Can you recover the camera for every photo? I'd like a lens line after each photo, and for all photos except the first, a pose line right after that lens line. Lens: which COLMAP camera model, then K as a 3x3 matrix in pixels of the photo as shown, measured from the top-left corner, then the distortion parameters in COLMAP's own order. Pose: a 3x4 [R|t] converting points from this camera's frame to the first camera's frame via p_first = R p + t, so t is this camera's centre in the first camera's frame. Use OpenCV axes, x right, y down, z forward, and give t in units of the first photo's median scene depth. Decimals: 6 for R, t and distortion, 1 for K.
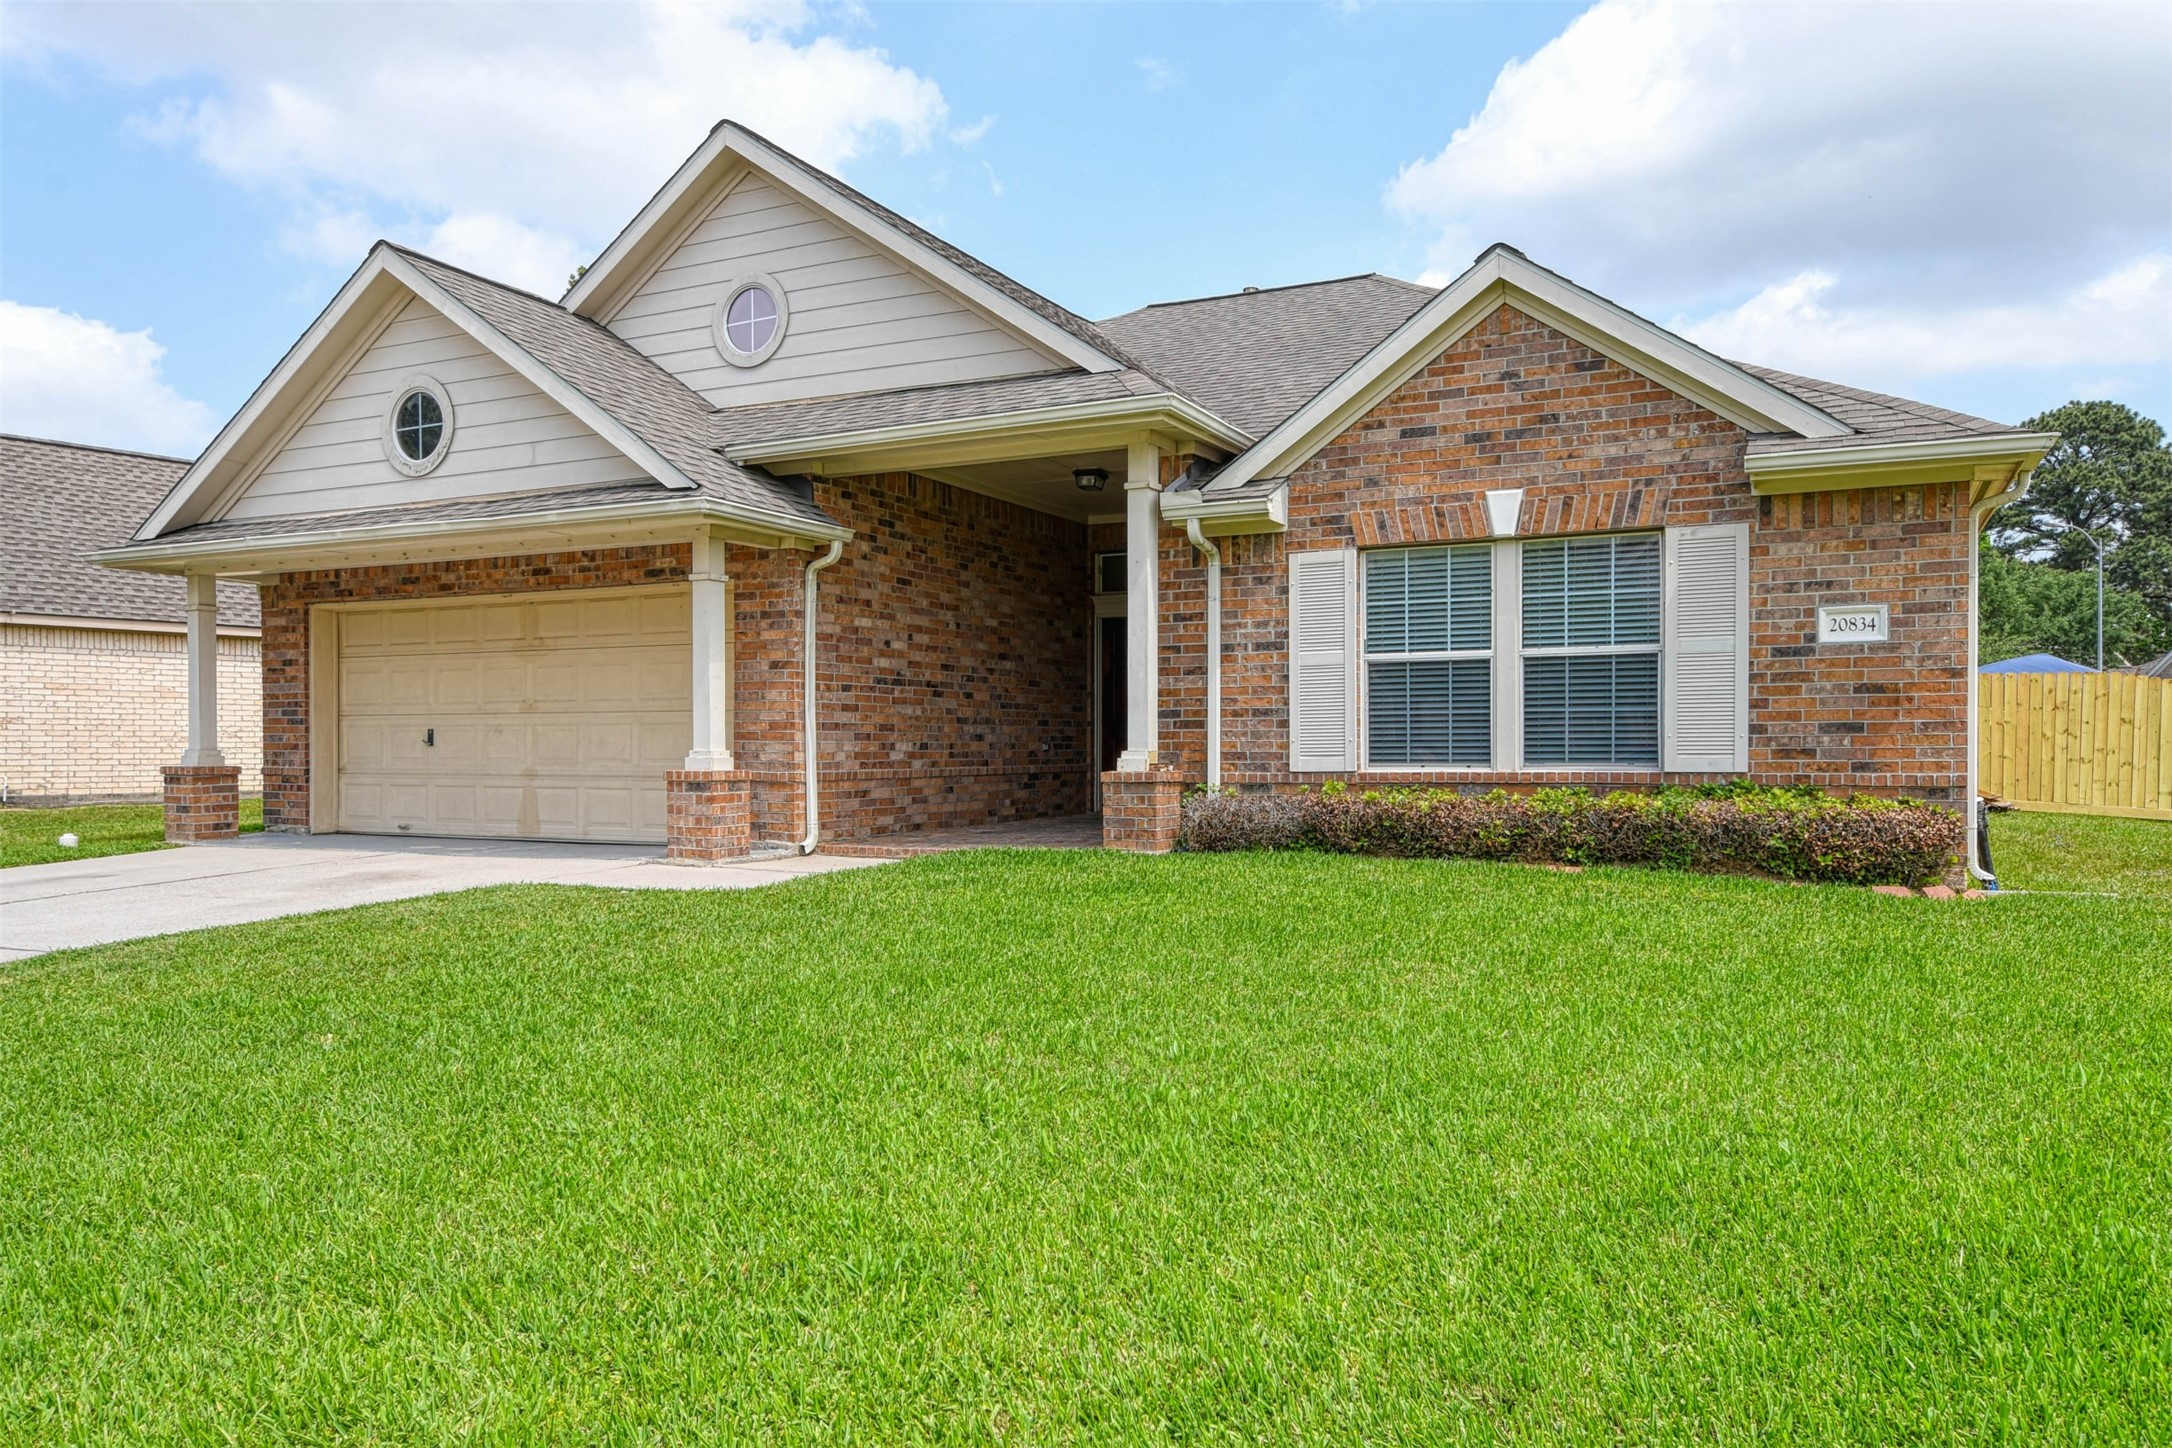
lens RADIAL K [[1526.0, 0, 1086.0], [0, 1526.0, 724.0], [0, 0, 1]] dist [-0.002919, -0.000758]
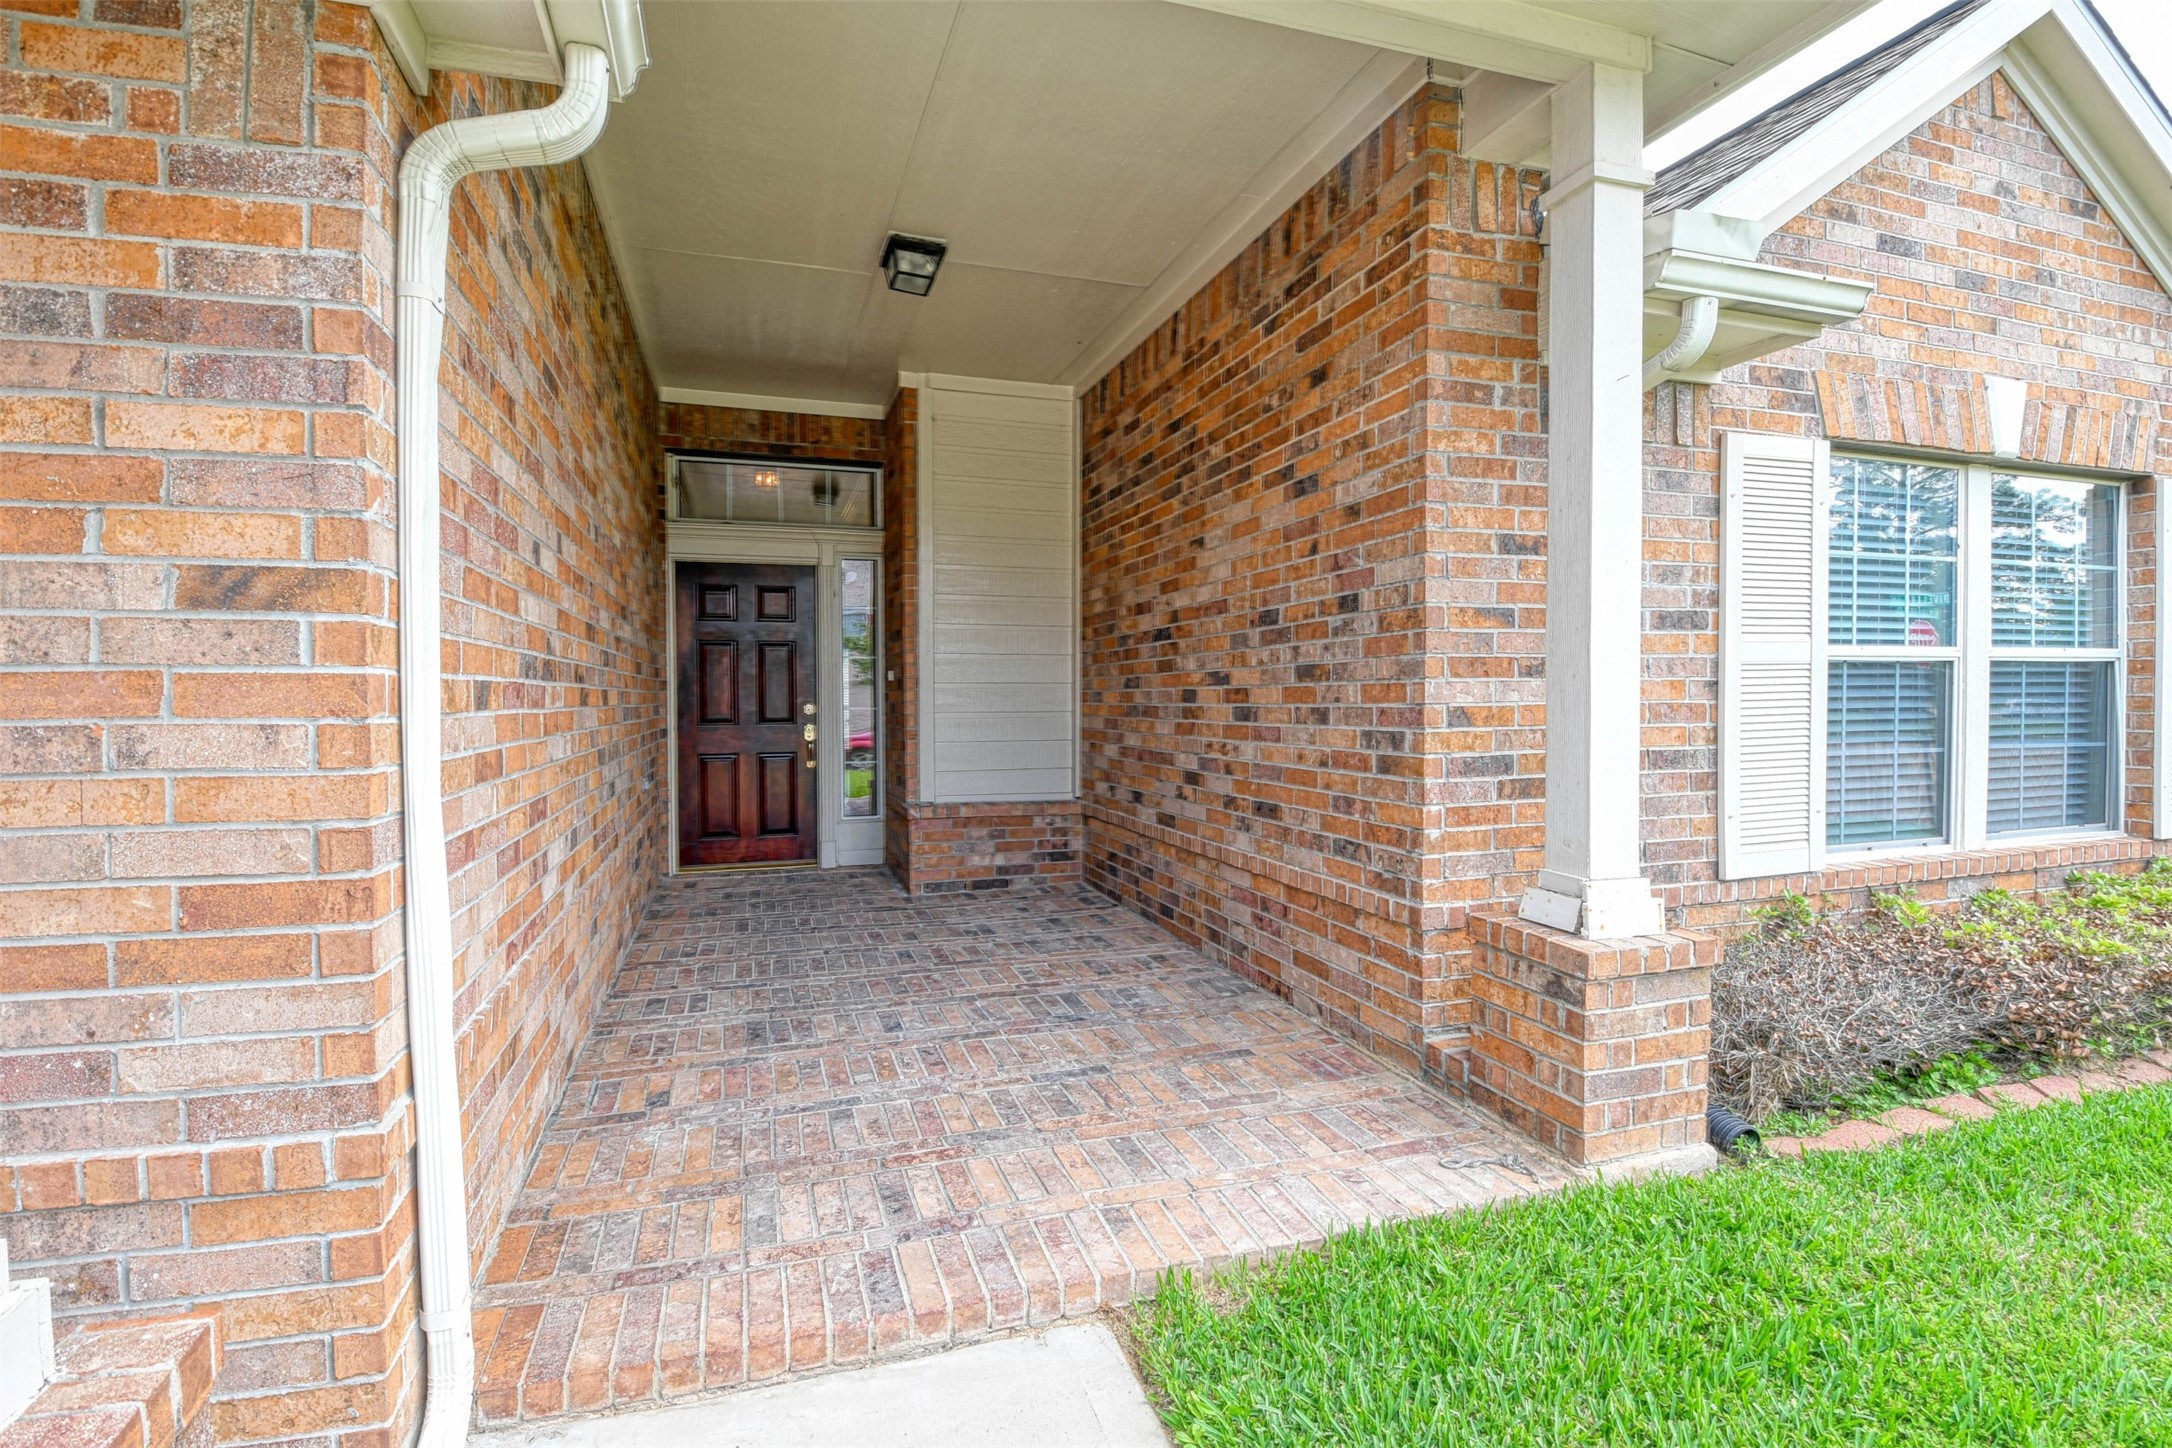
lens RADIAL K [[1012.0, 0, 1092.0], [0, 1012.0, 710.0], [0, 0, 1]] dist [0.001647, -0.018323]
pose [[0.704761, -0.011413, 0.709353, -0.237196], [-0.002755, 0.999819, 0.018823, -0.028558], [-0.709440, -0.015220, 0.704602, 0.914690]]
